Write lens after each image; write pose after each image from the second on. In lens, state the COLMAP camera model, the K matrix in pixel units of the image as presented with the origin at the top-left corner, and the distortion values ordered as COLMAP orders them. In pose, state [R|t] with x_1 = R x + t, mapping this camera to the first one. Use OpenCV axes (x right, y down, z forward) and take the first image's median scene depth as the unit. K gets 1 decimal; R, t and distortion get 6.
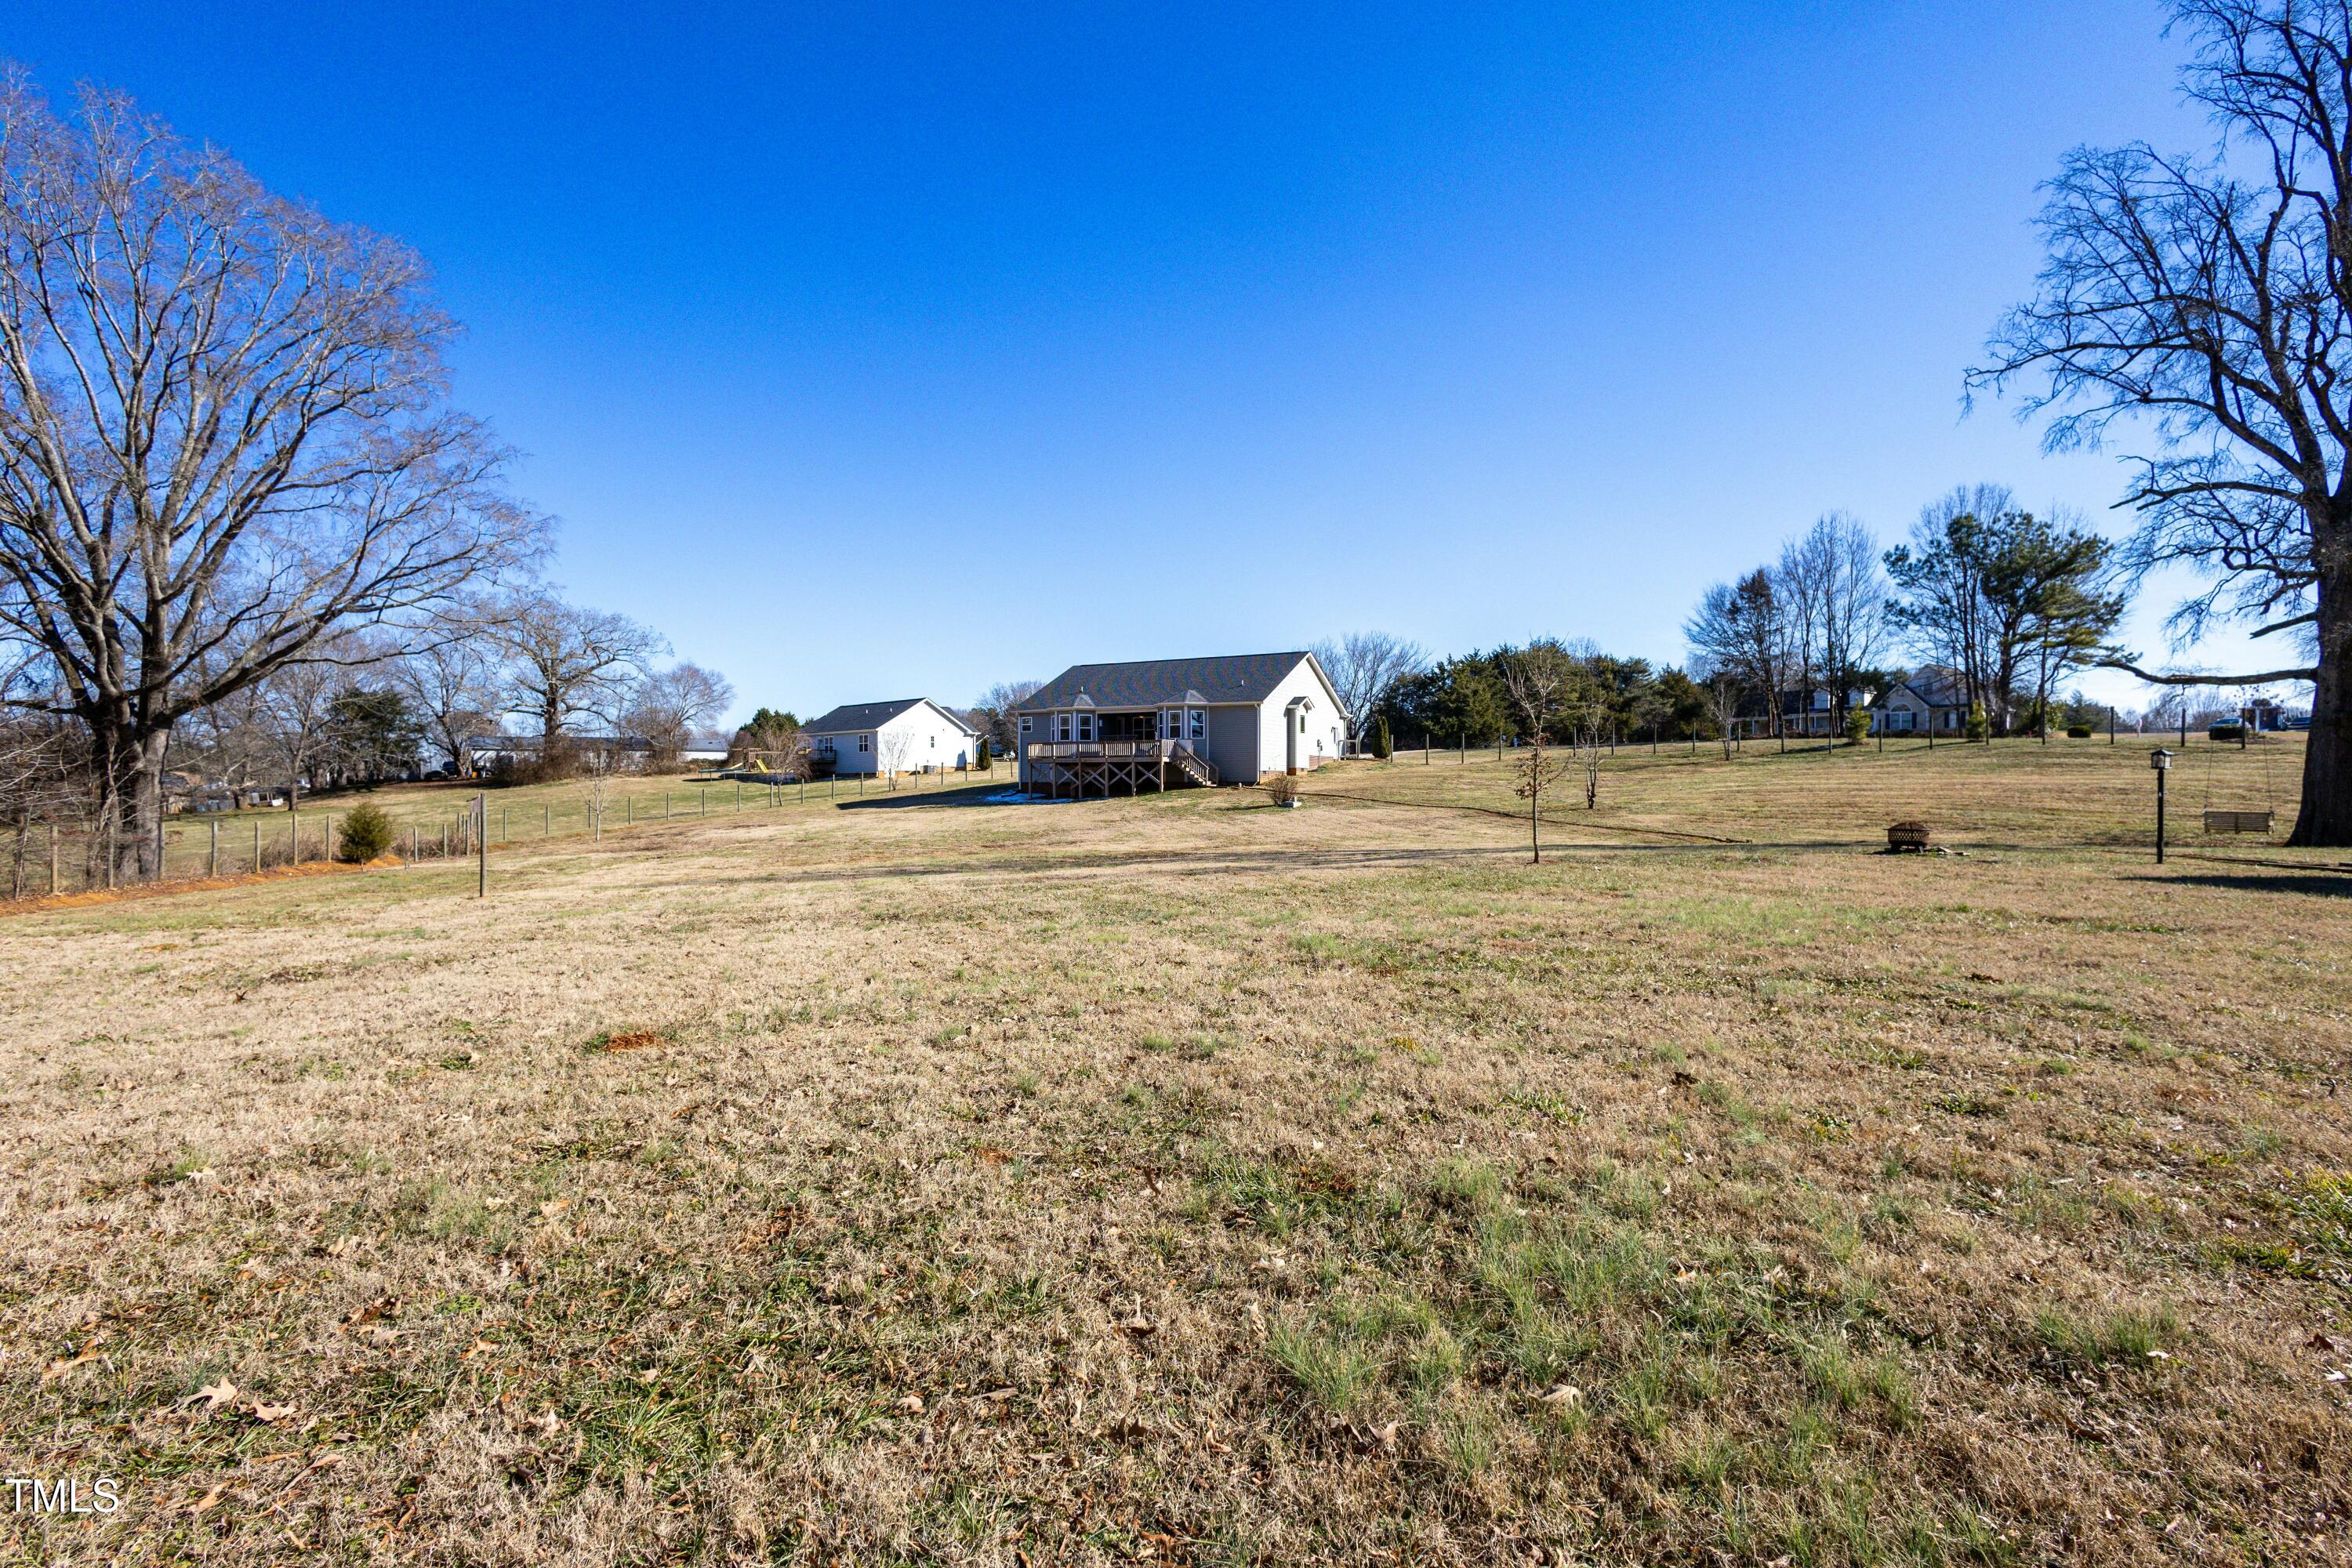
lens RADIAL K [[1092.7, 0, 1181.0], [0, 1092.7, 784.5], [0, 0, 1]] dist [0.015566, -0.000248]
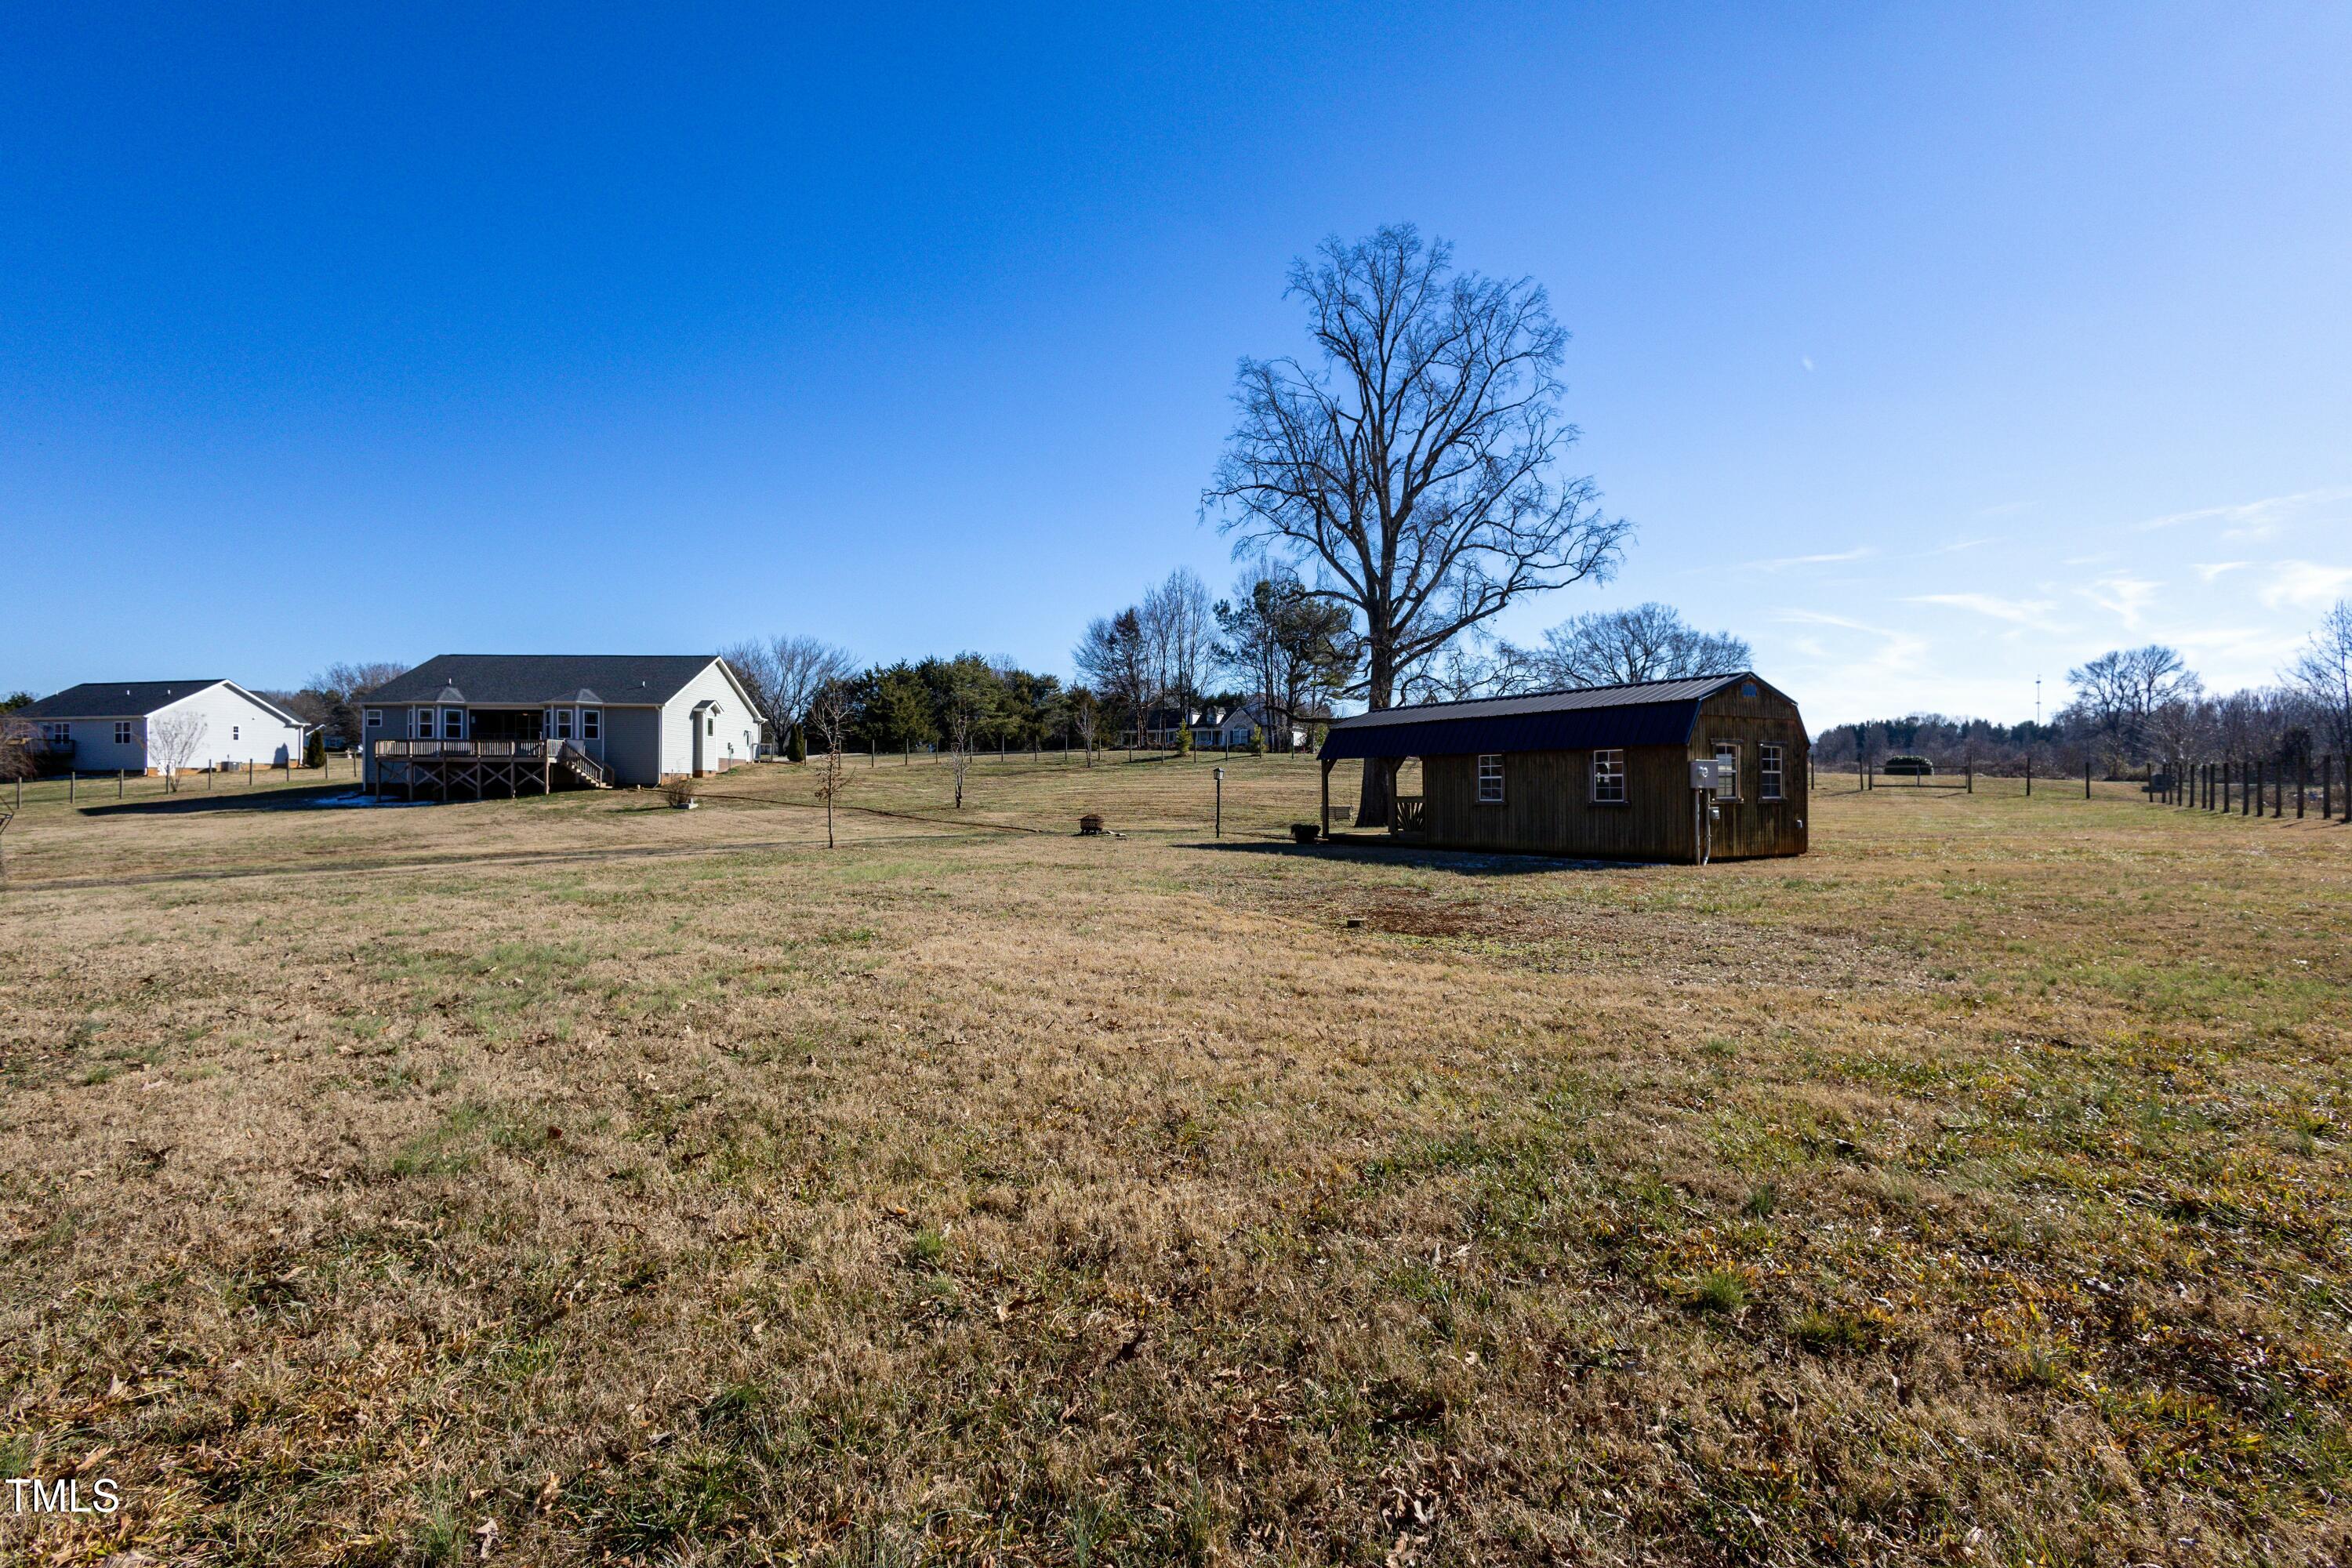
lens RADIAL K [[1092.7, 0, 1181.0], [0, 1092.7, 784.5], [0, 0, 1]] dist [0.015566, -0.000248]
pose [[0.885072, 0.003565, 0.465441, 0.022546], [-0.002965, 0.999994, -0.002021, -0.000980], [-0.465446, 0.000409, 0.885076, -0.098800]]
